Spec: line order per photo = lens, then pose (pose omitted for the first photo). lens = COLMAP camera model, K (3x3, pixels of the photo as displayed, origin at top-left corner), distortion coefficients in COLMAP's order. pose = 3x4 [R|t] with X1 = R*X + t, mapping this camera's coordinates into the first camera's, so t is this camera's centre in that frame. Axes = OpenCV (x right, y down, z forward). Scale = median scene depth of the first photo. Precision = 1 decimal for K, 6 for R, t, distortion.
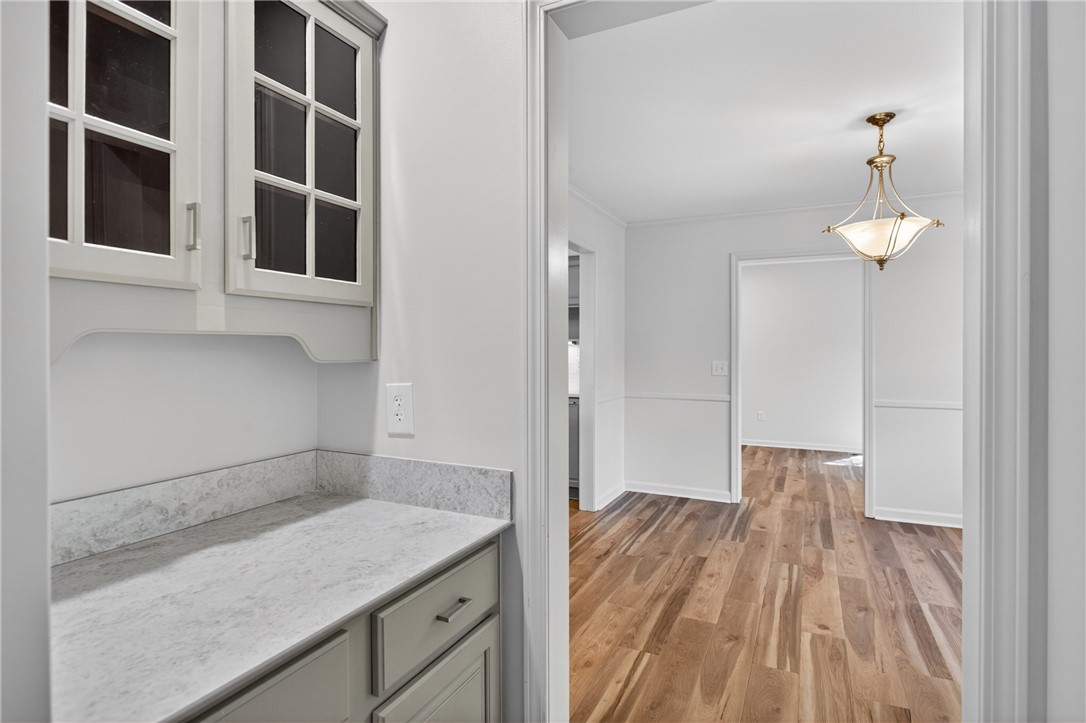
lens RADIAL K [[550.5, 0, 547.4], [0, 550.5, 358.9], [0, 0, 1]] dist [-0.011921, 0.002388]
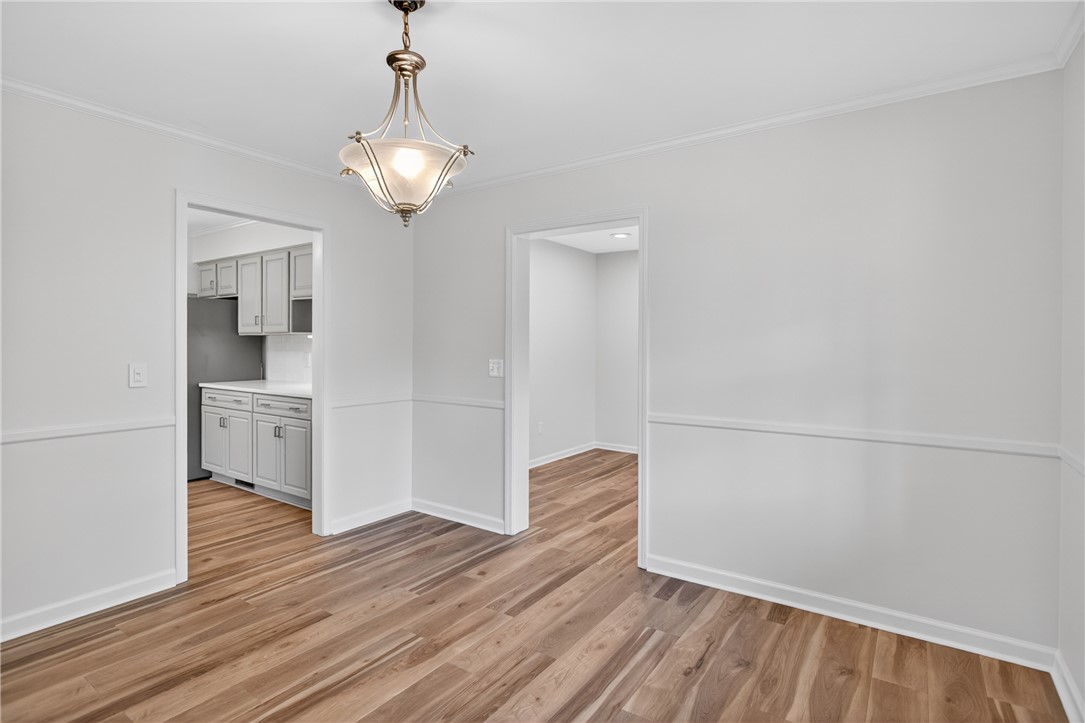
lens RADIAL K [[550.0, 0, 539.8], [0, 550.0, 354.3], [0, 0, 1]] dist [-0.011921, 0.002388]
pose [[0.990128, 0.011626, -0.139686, 0.618502], [-0.011565, 0.999932, 0.001248, -0.004629], [0.139691, 0.000379, 0.990195, 0.260765]]
